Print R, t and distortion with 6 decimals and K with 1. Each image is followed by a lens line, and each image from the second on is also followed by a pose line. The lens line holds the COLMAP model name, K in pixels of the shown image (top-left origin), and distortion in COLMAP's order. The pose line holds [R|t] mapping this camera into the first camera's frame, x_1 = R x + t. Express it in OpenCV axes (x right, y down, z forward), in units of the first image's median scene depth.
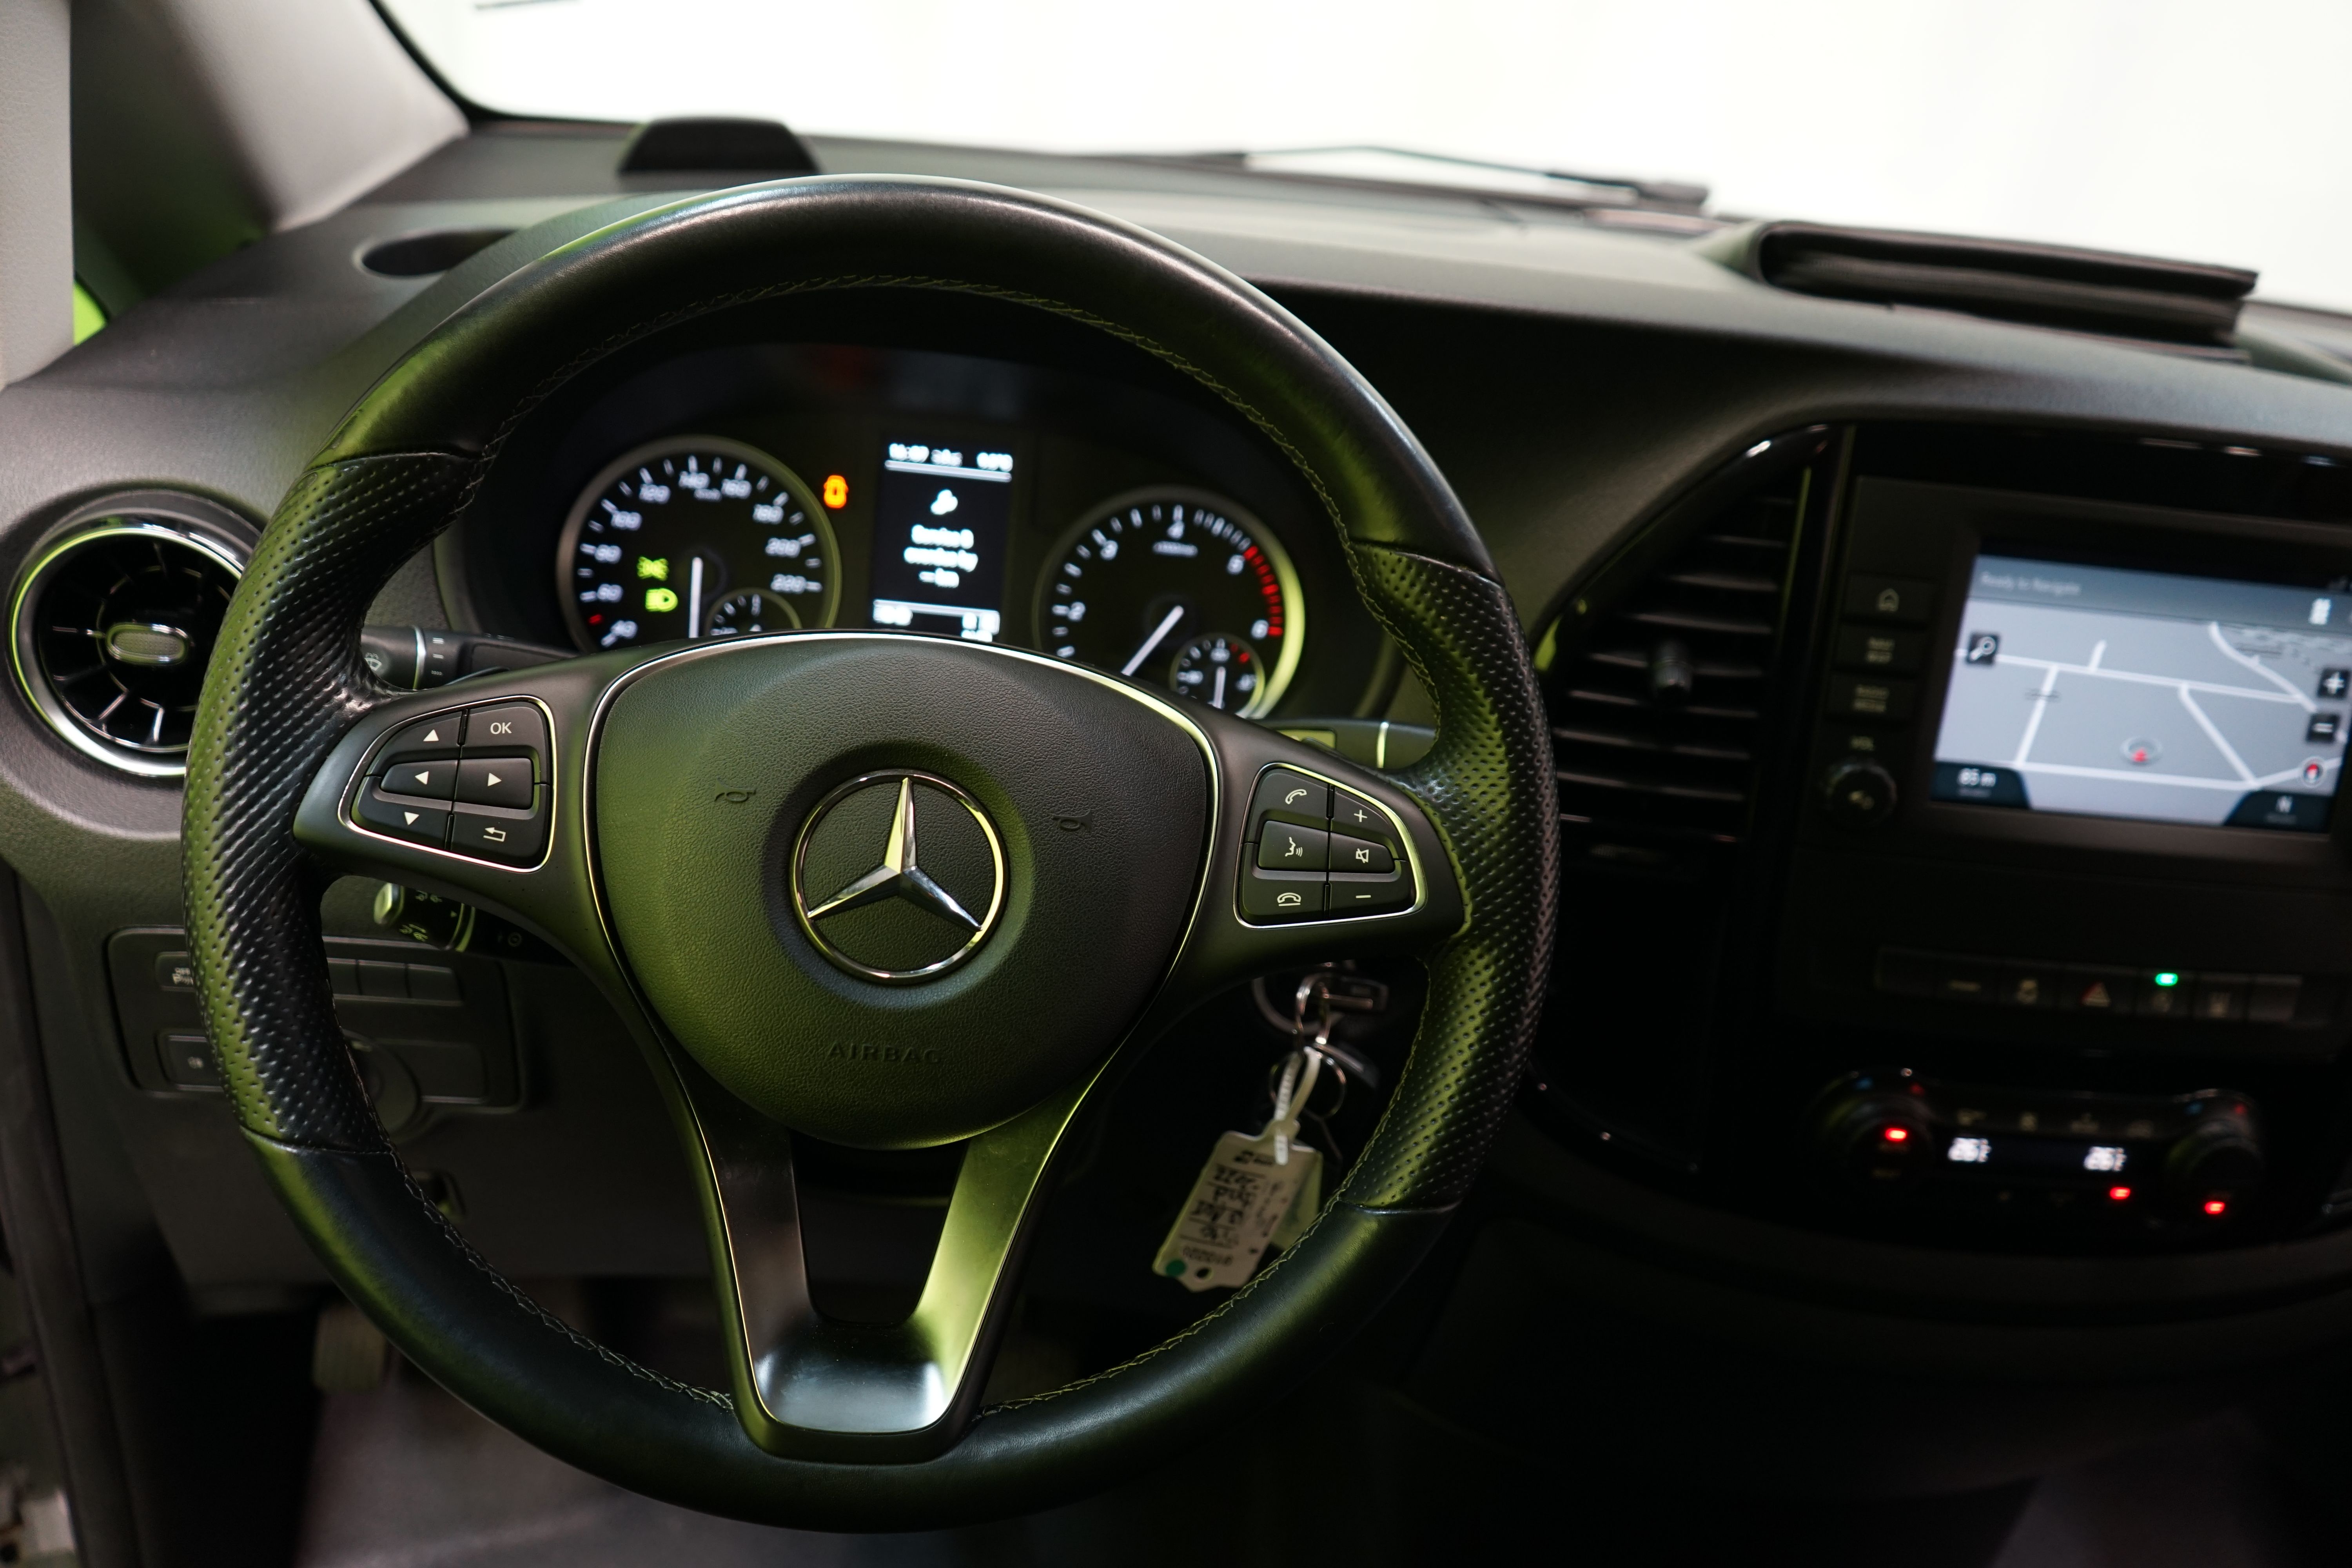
lens RADIAL K [[1878.1, 0, 1183.5], [0, 1878.1, 794.5], [0, 0, 1]] dist [-0.013022, 0.024368]
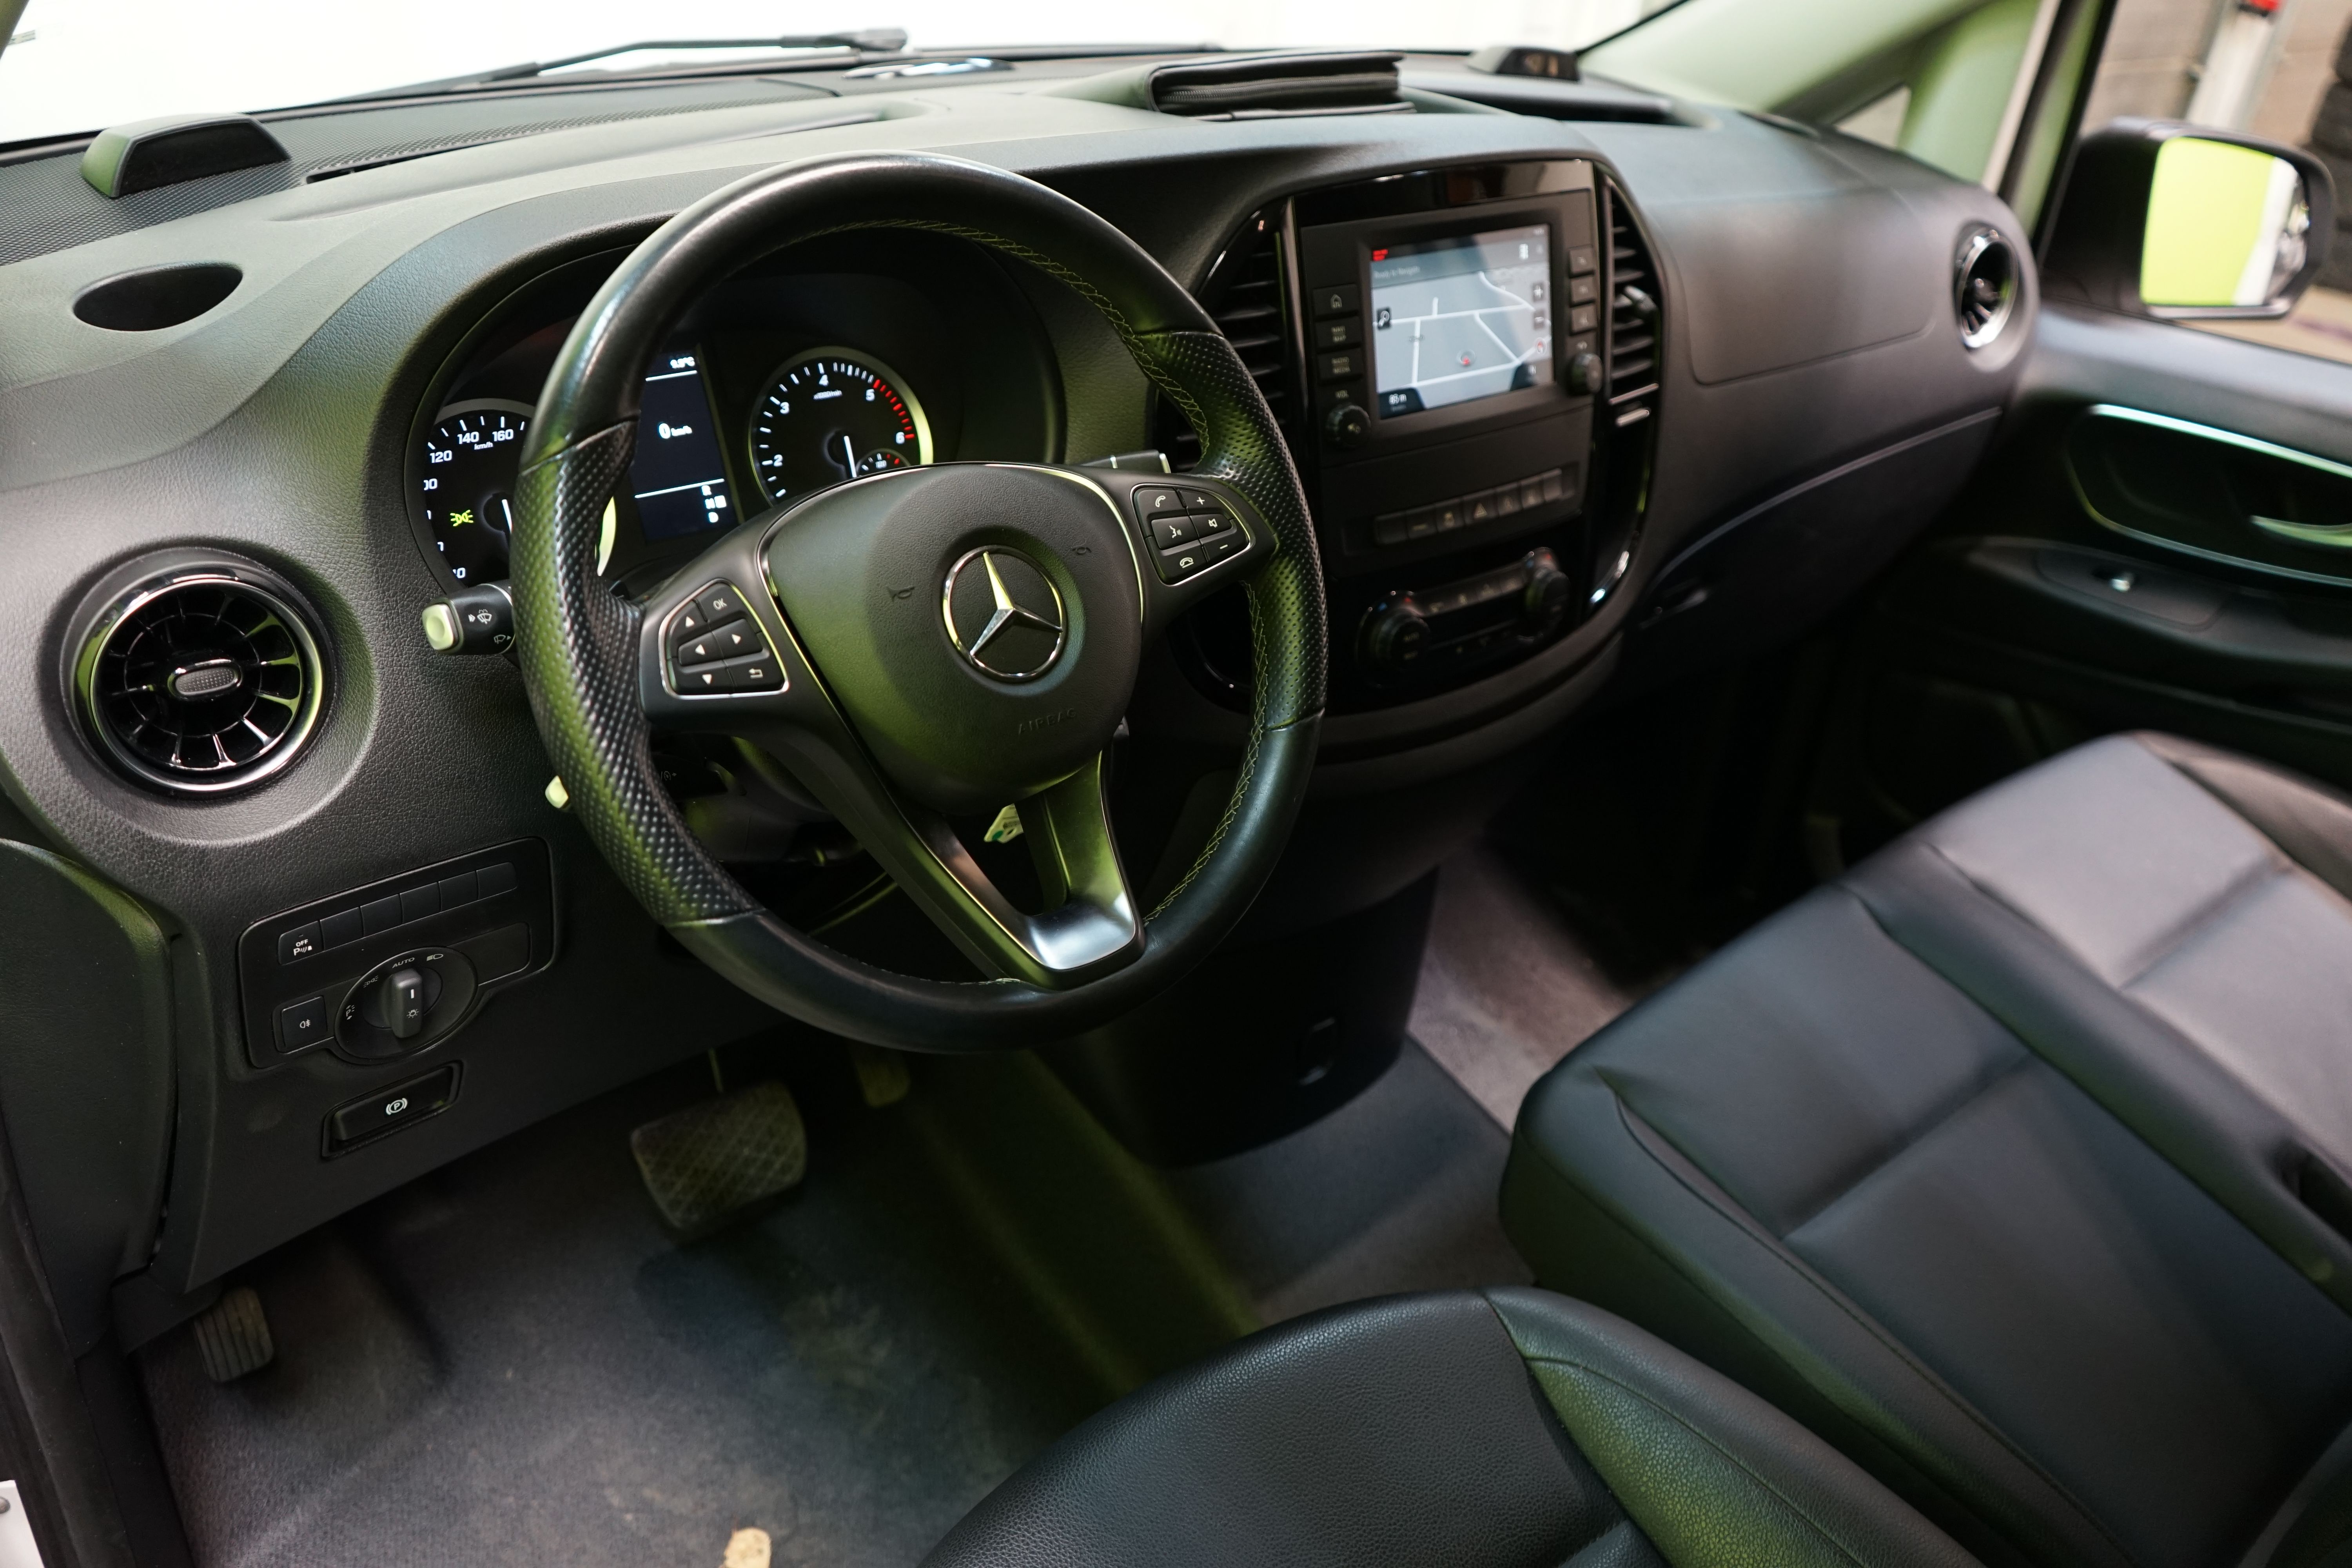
lens RADIAL K [[1878.1, 0, 1159.9], [0, 1878.1, 784.6], [0, 0, 1]] dist [-0.013022, 0.024368]
pose [[0.809380, -0.348455, 0.472739, -0.618889], [0.300344, 0.937325, 0.176679, -0.044153], [-0.504675, -0.001016, 0.863309, -0.288675]]
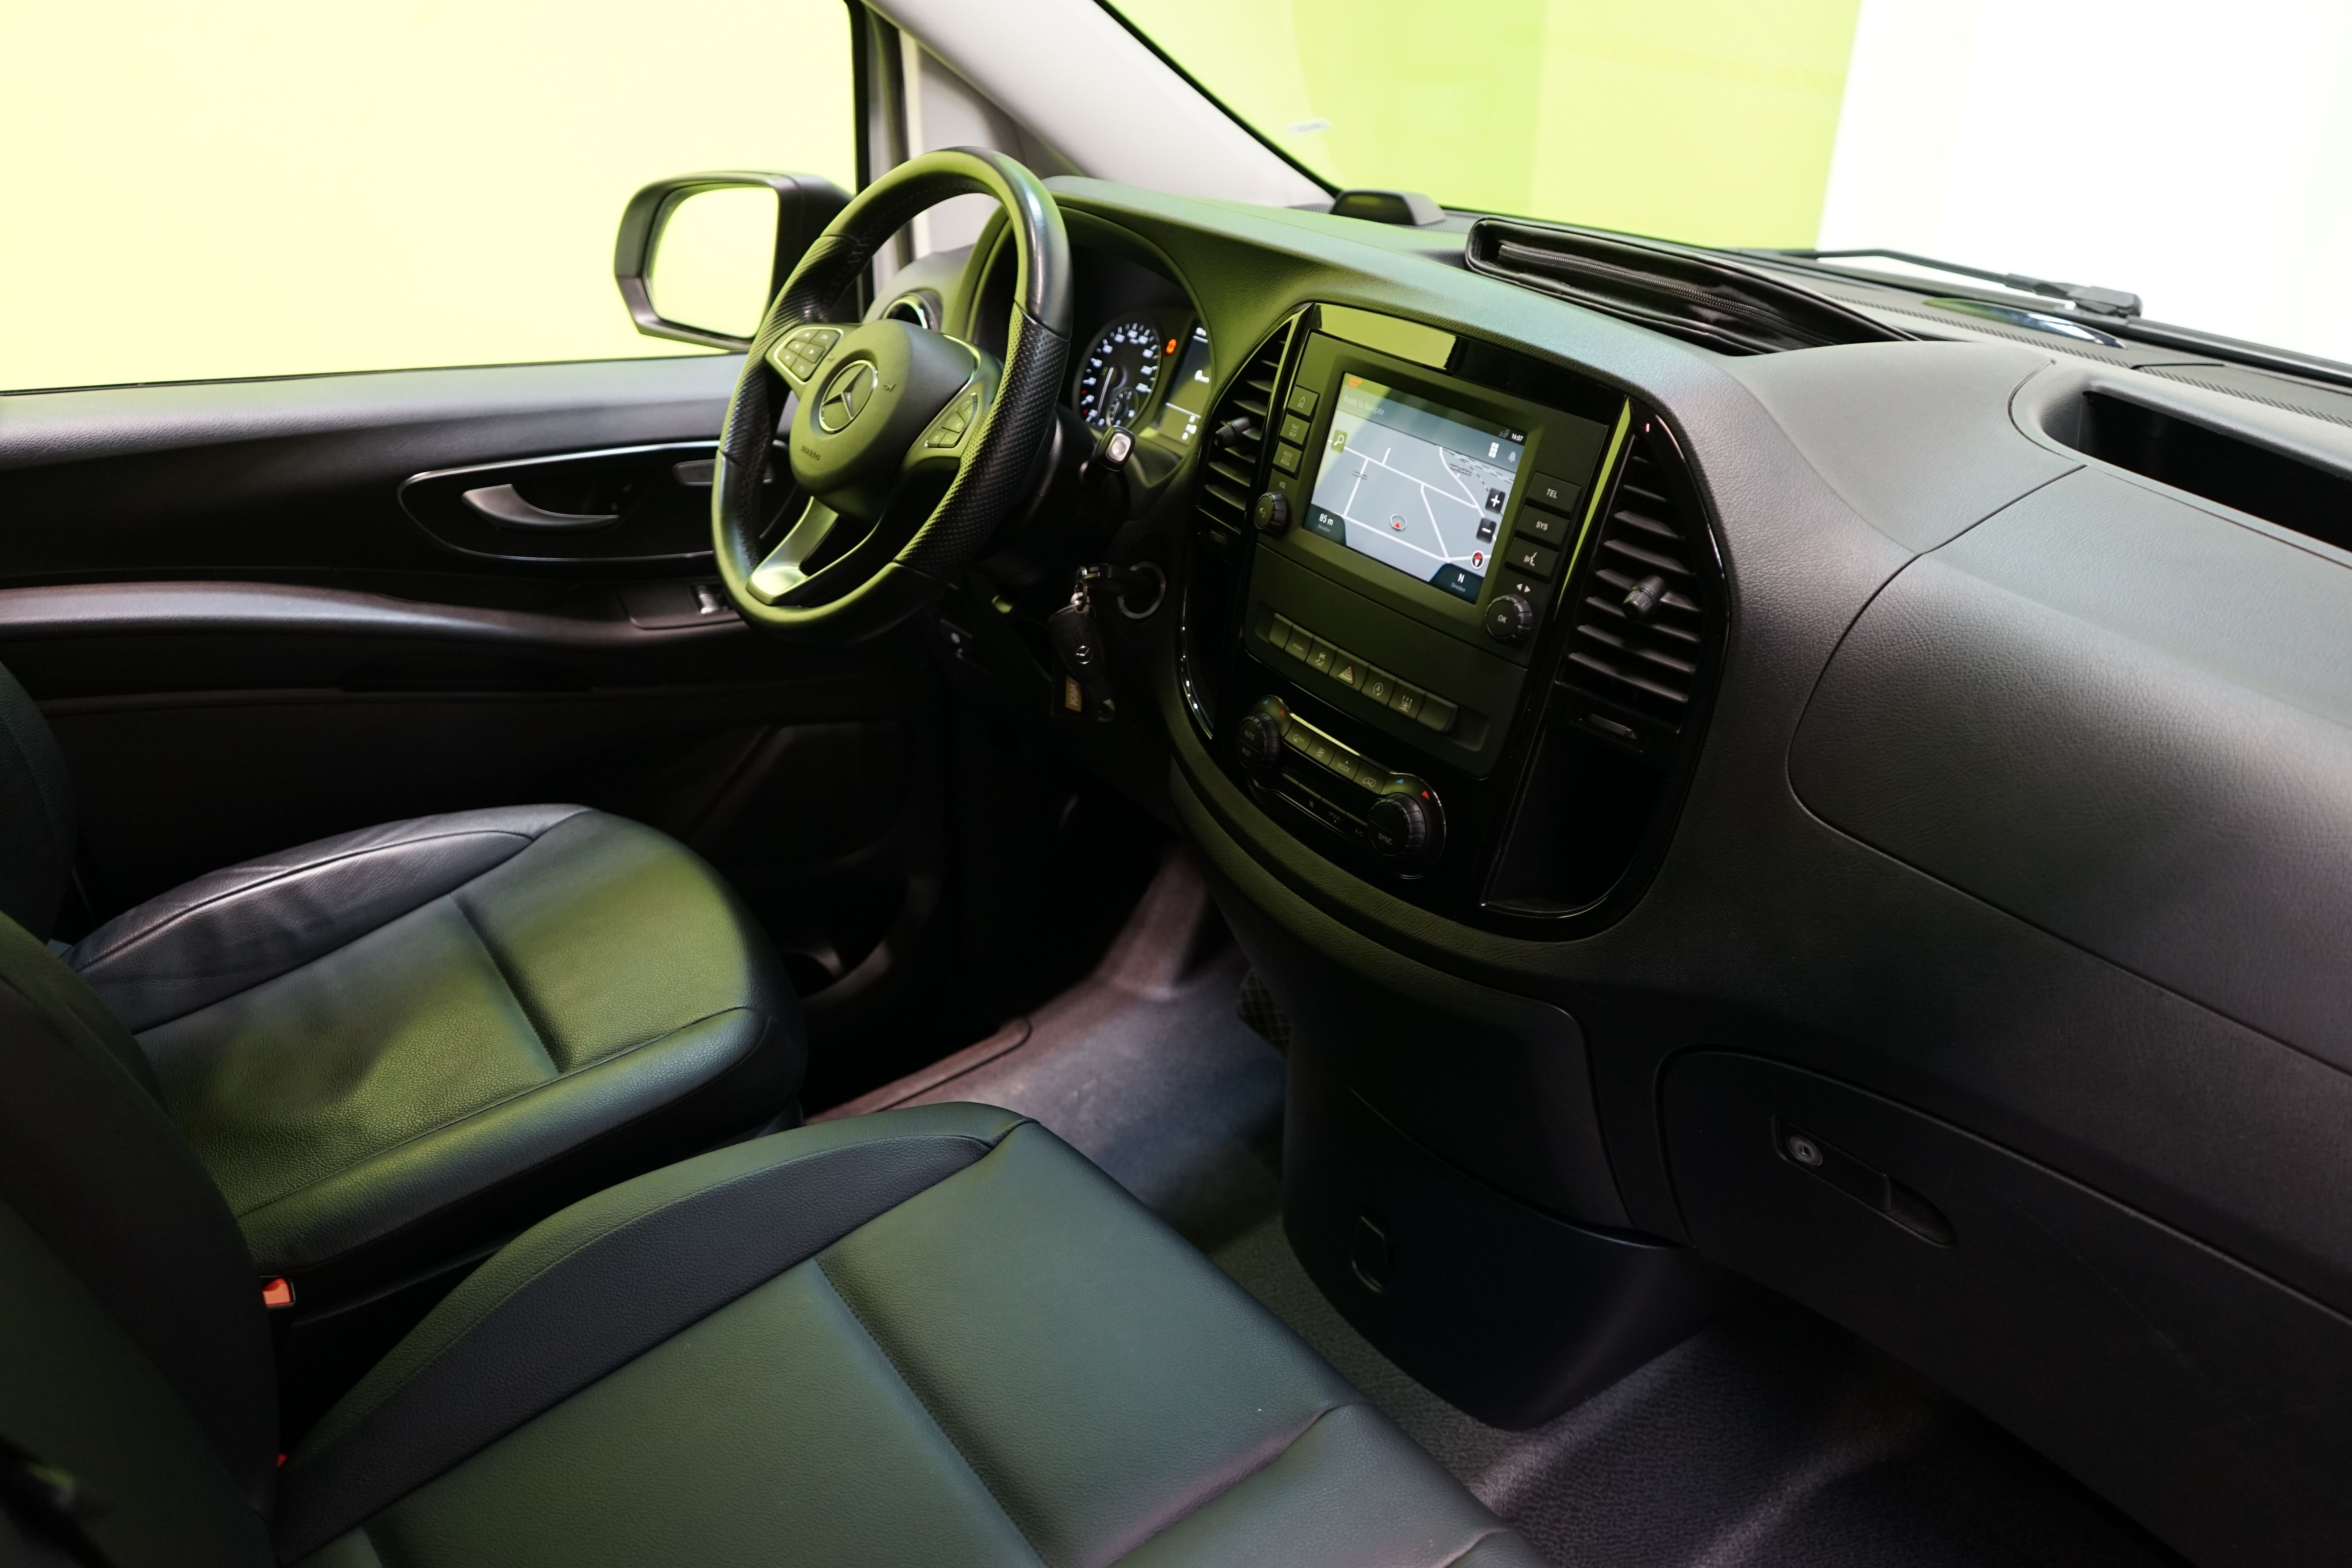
lens RADIAL K [[1878.1, 0, 1167.0], [0, 1878.1, 773.1], [0, 0, 1]] dist [-0.013022, 0.024368]
pose [[0.496475, 0.262620, -0.827371, 1.781723], [-0.377497, 0.923609, 0.066645, 0.140177], [0.781670, 0.279243, 0.557687, 0.026863]]
